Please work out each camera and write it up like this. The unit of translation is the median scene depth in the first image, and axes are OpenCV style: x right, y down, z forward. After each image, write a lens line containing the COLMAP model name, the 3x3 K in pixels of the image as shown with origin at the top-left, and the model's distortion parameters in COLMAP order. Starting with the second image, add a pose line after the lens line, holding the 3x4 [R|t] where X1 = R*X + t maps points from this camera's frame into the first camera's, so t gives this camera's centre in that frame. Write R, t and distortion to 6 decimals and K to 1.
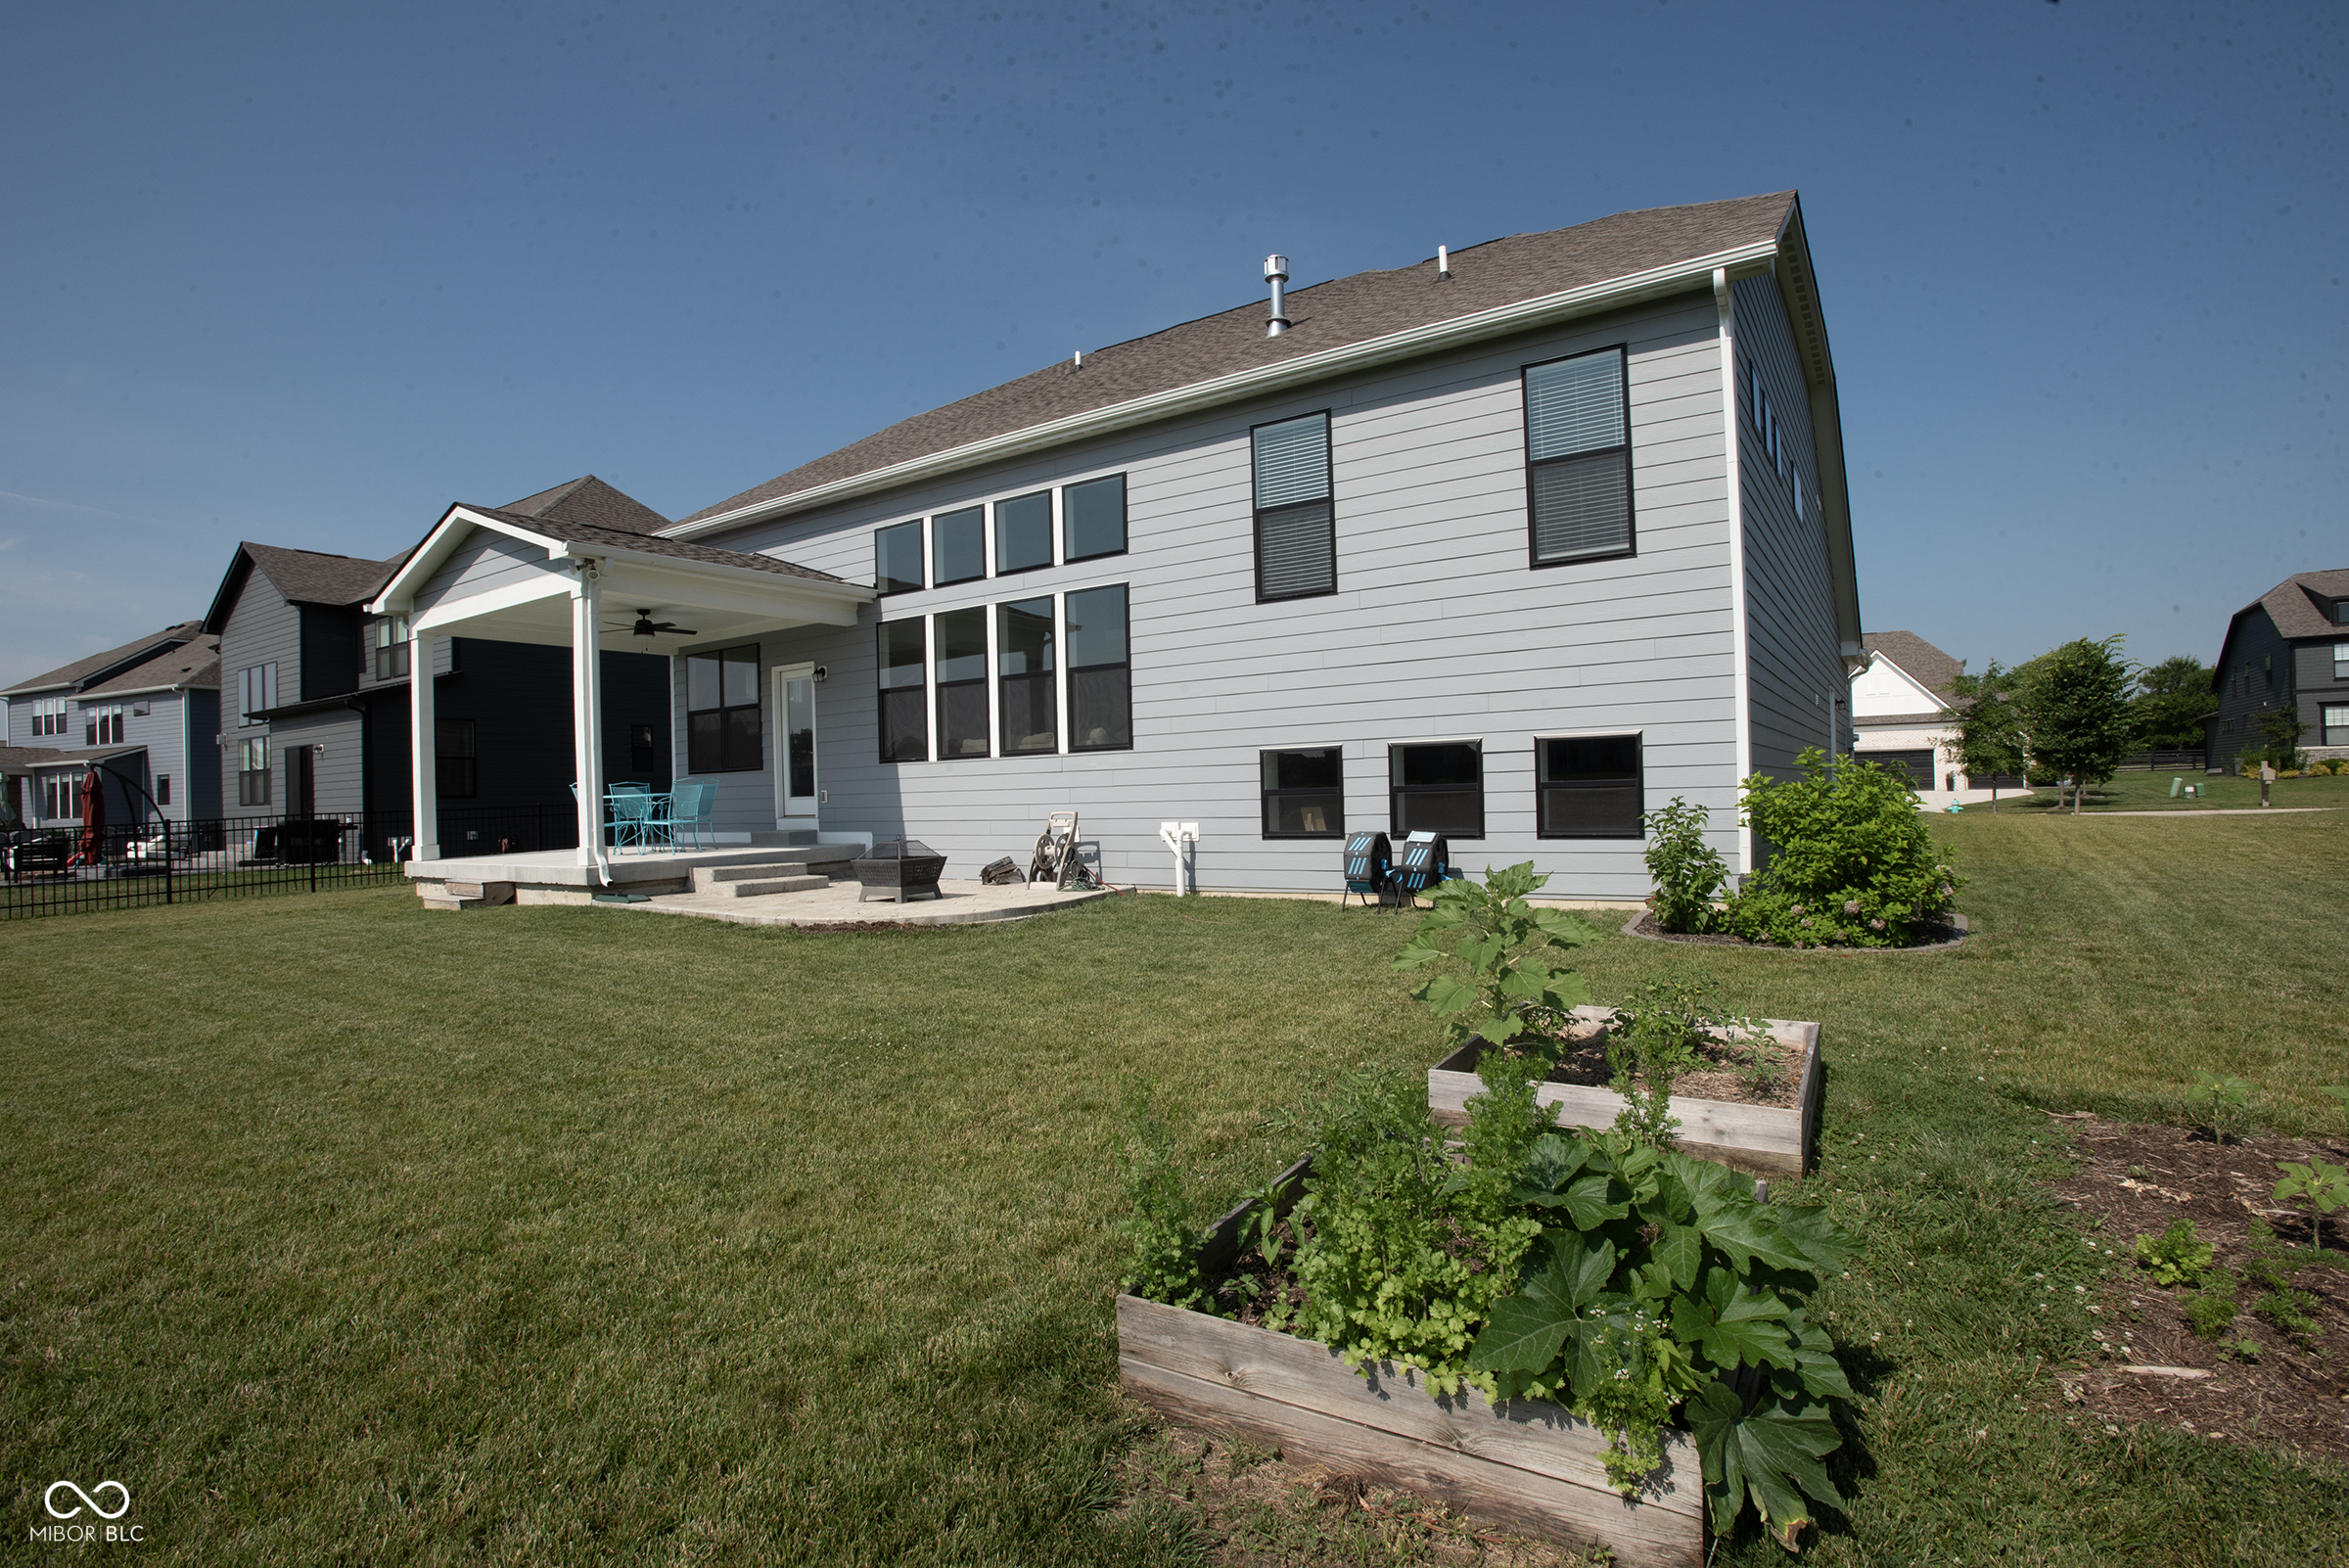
lens RADIAL K [[1156.3, 0, 1168.3], [0, 1156.3, 775.7], [0, 0, 1]] dist [-0.046728, 0.012105]
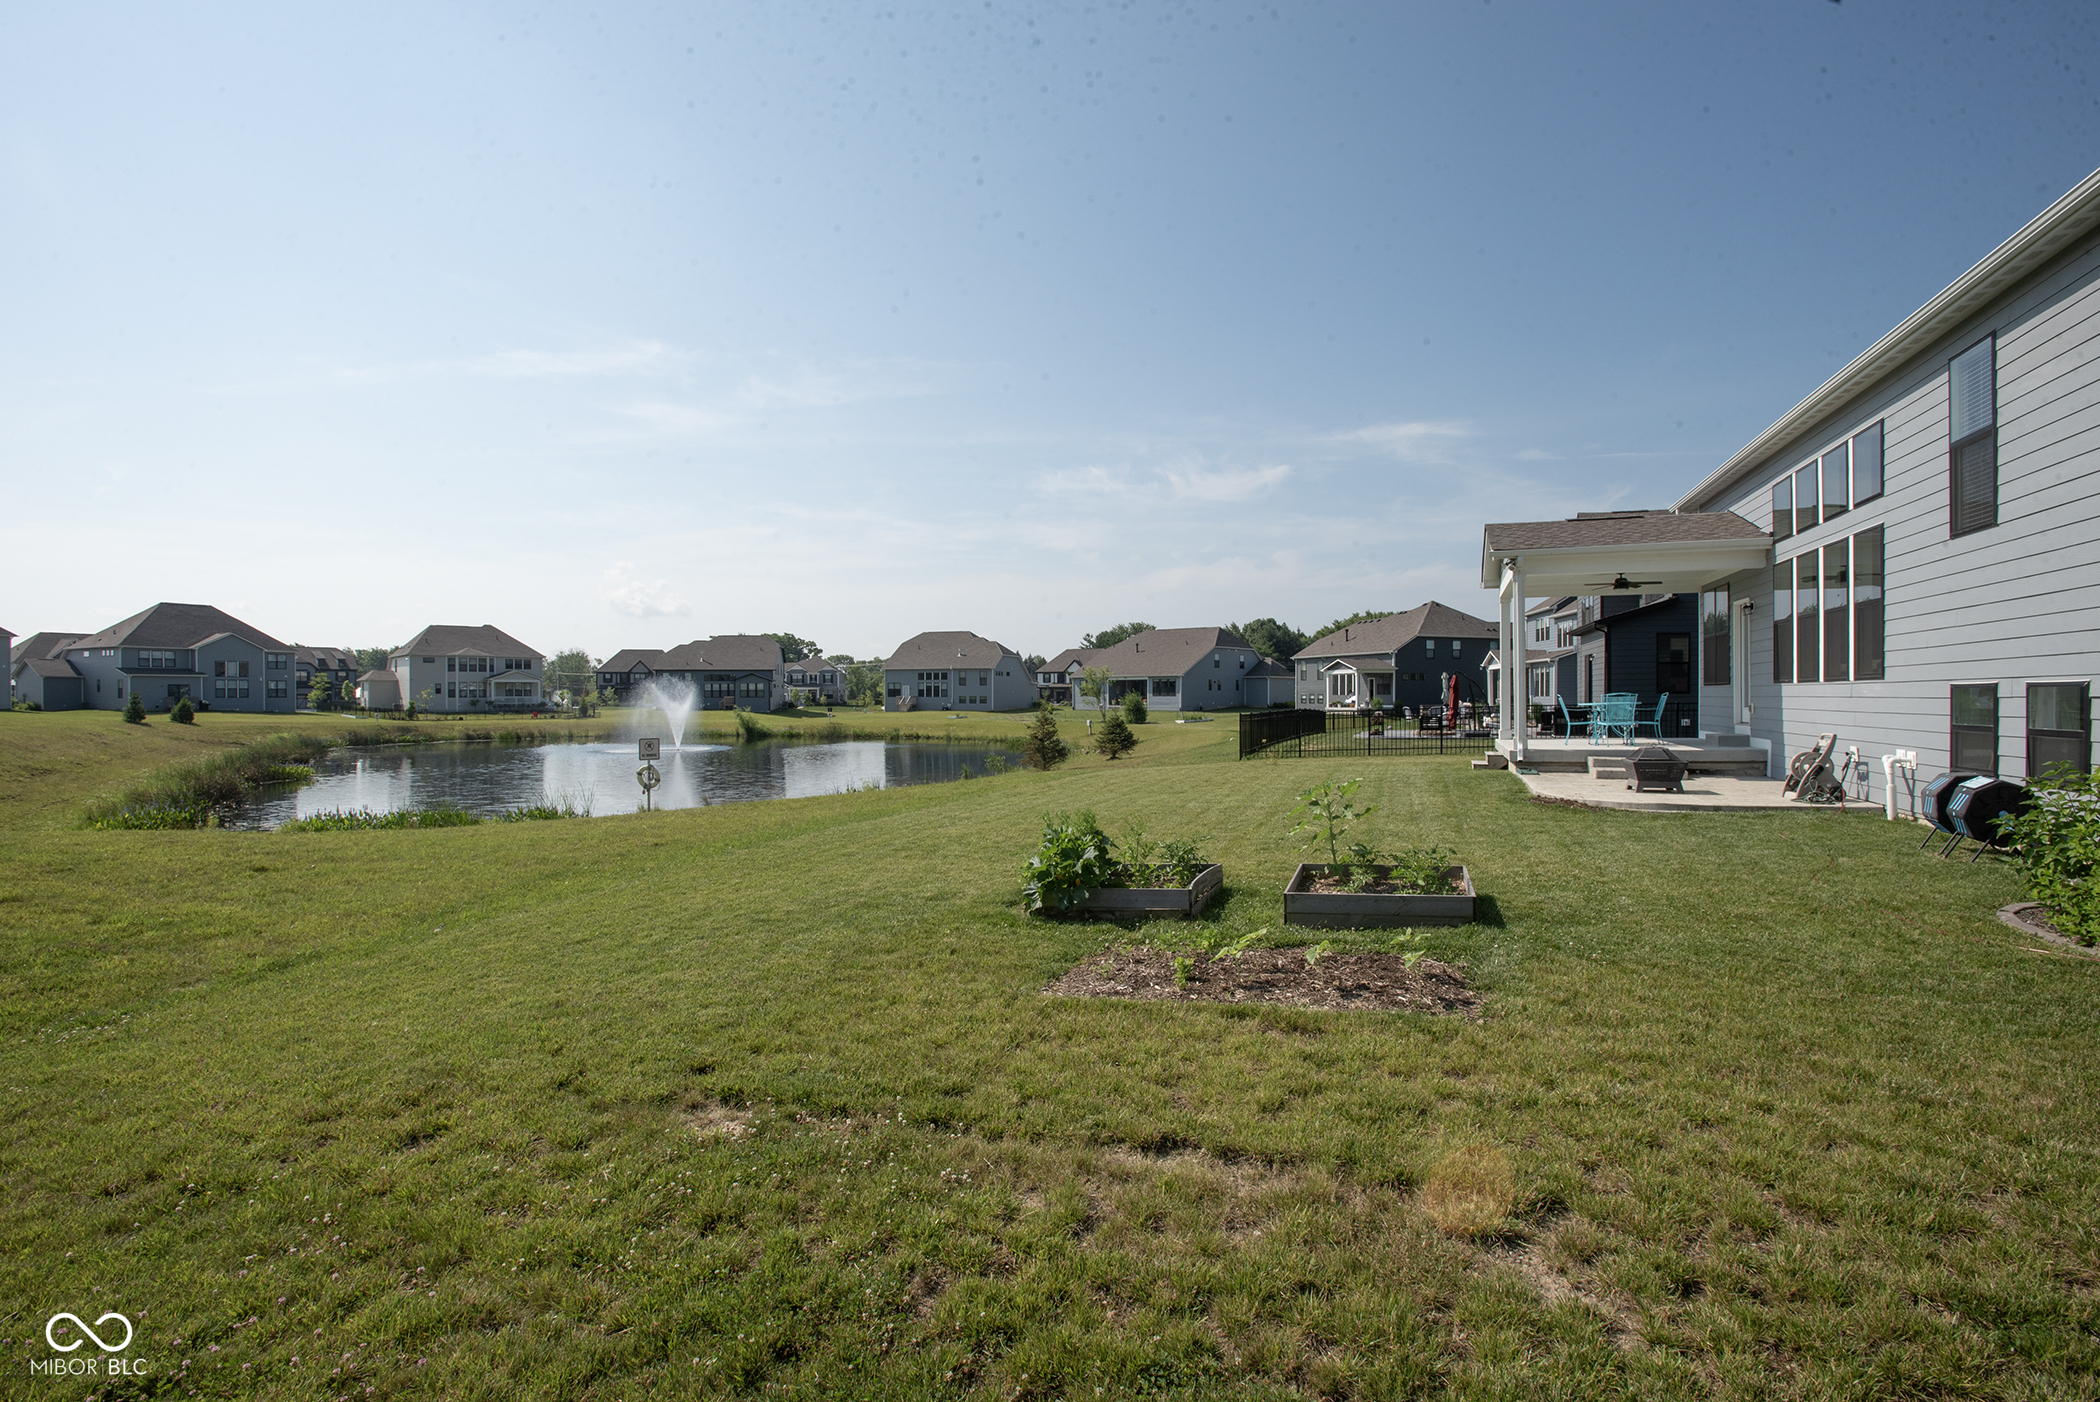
lens RADIAL K [[1033.7, 0, 1054.2], [0, 1033.7, 715.6], [0, 0, 1]] dist [-0.046728, 0.012105]
pose [[0.237240, 0.045259, -0.970396, 0.684950], [0.014797, 0.998630, 0.050193, -0.046672], [0.971338, -0.026267, 0.236245, 0.029262]]
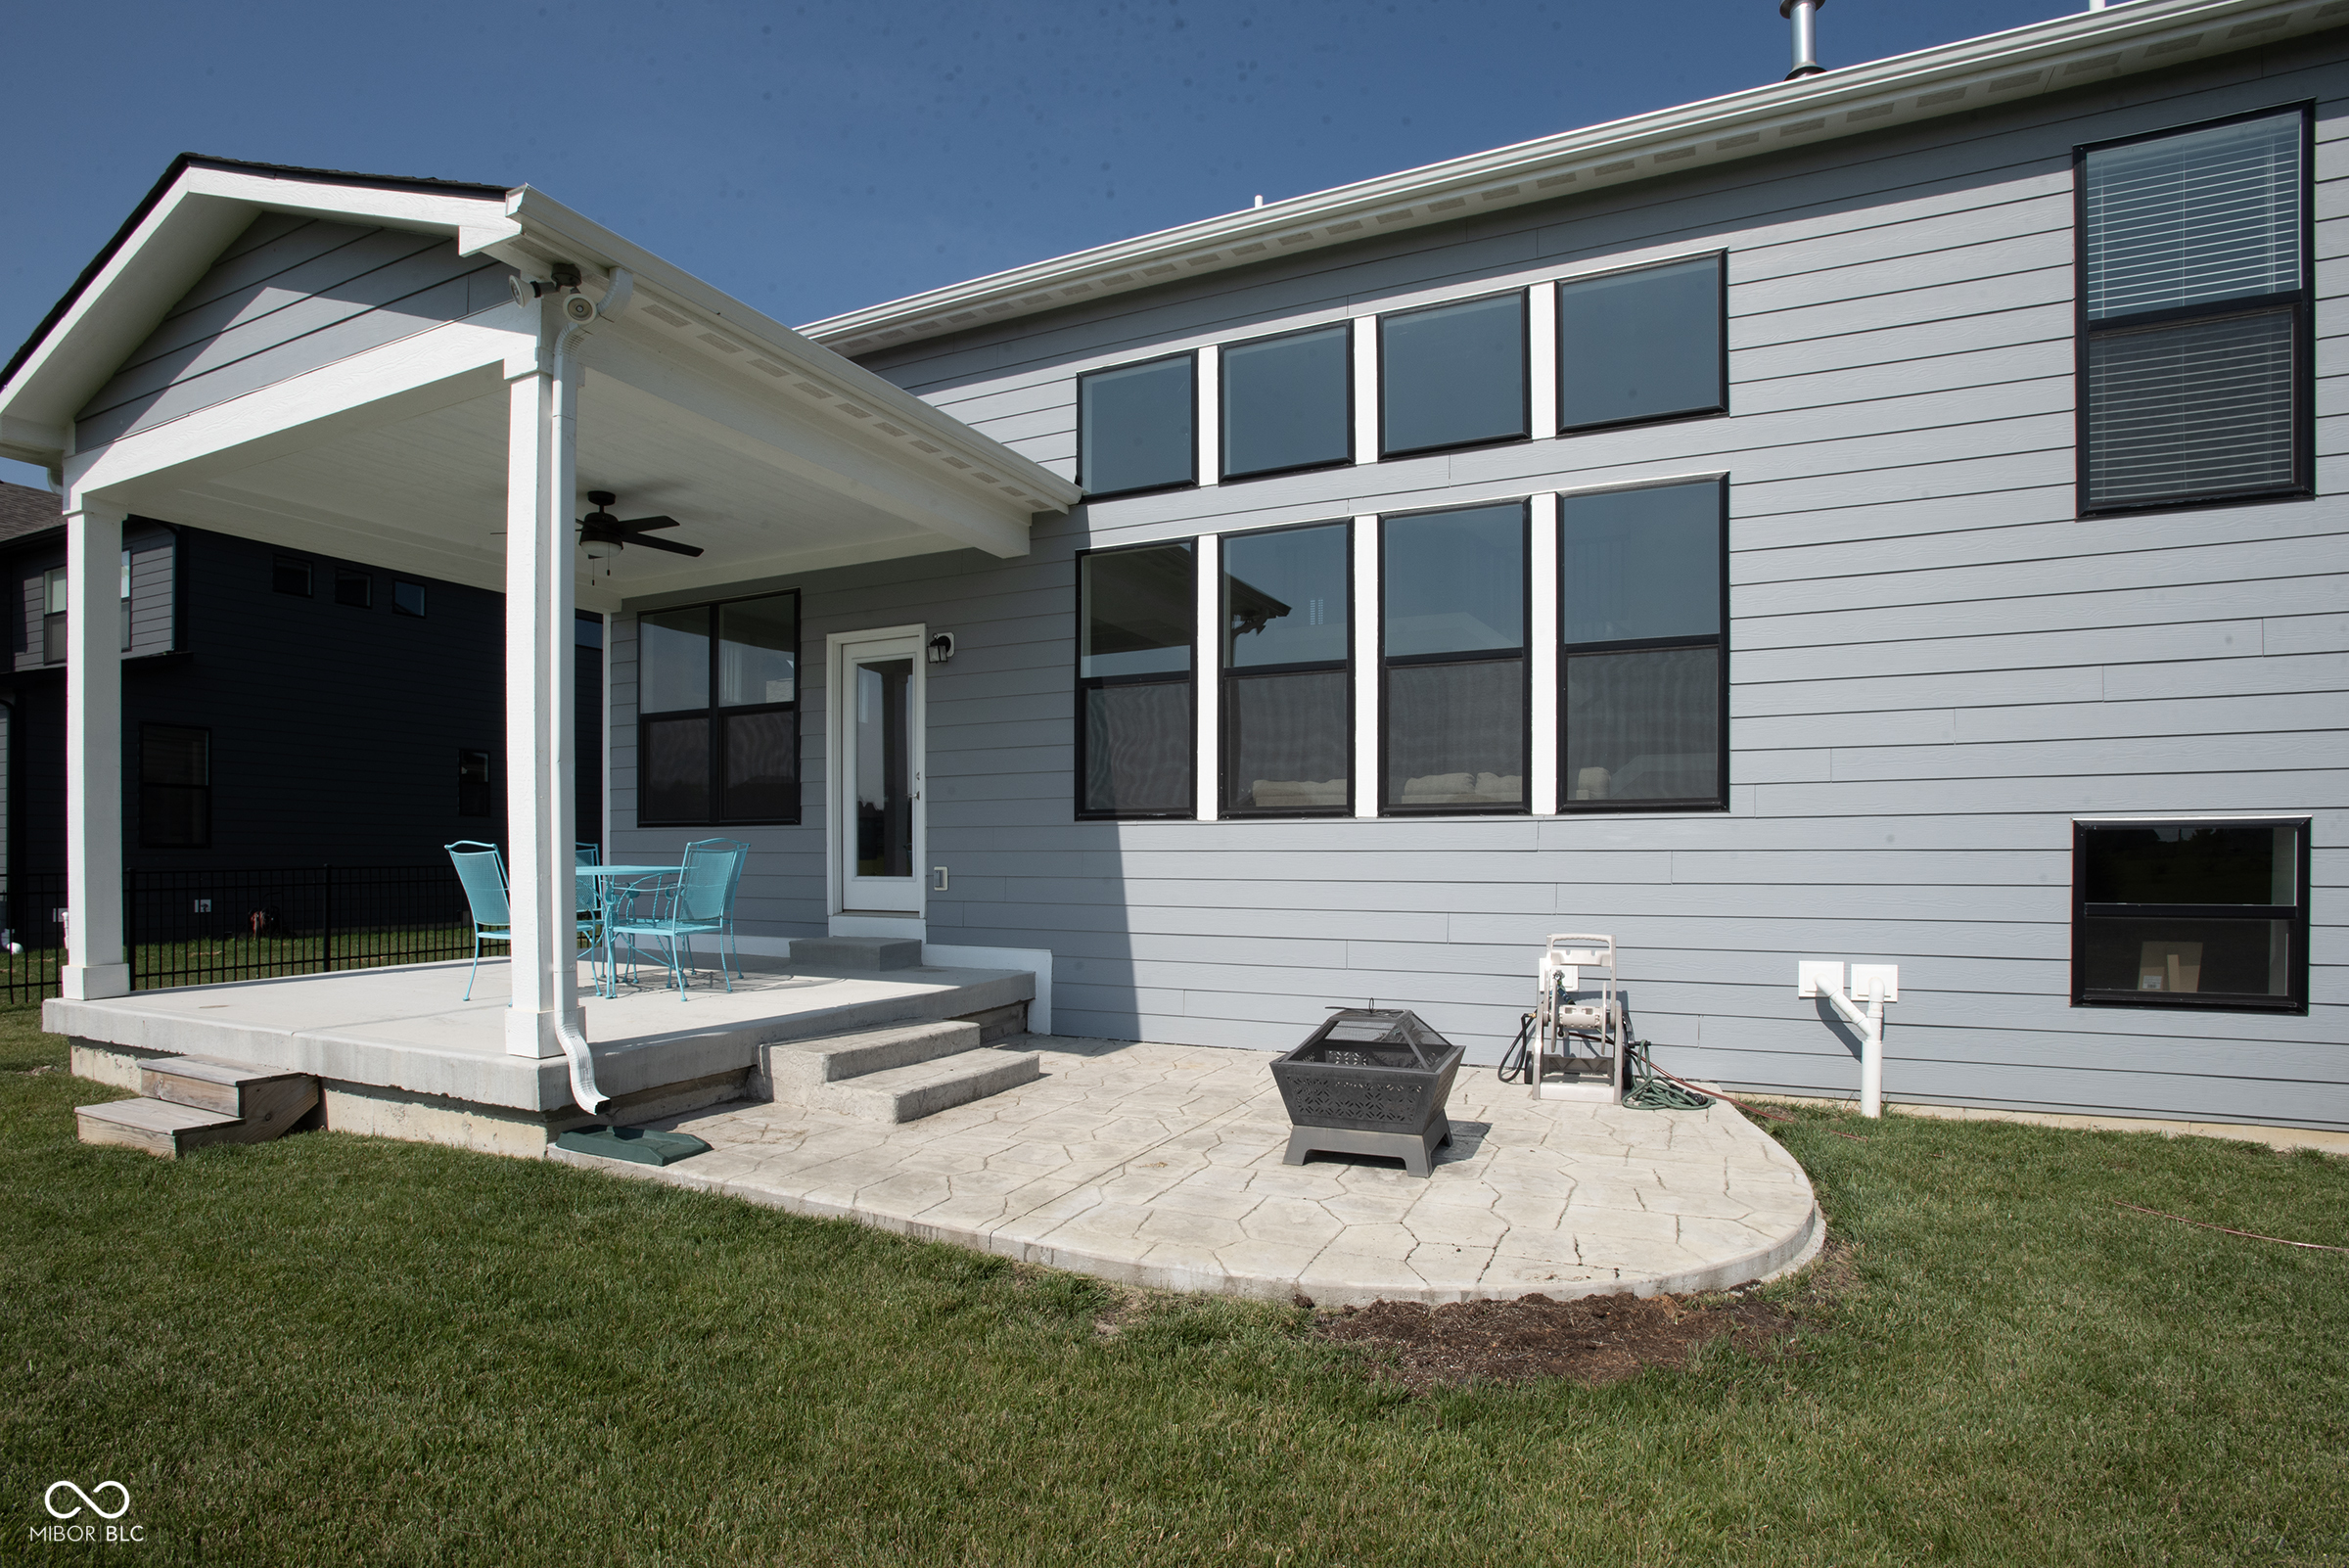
lens RADIAL K [[1156.3, 0, 1168.0], [0, 1156.3, 860.4], [0, 0, 1]] dist [-0.046728, 0.012105]
pose [[0.986442, 0.028822, 0.161561, -0.339134], [-0.031310, 0.999427, 0.012876, -0.000472], [-0.161097, -0.017760, 0.986779, 0.547757]]
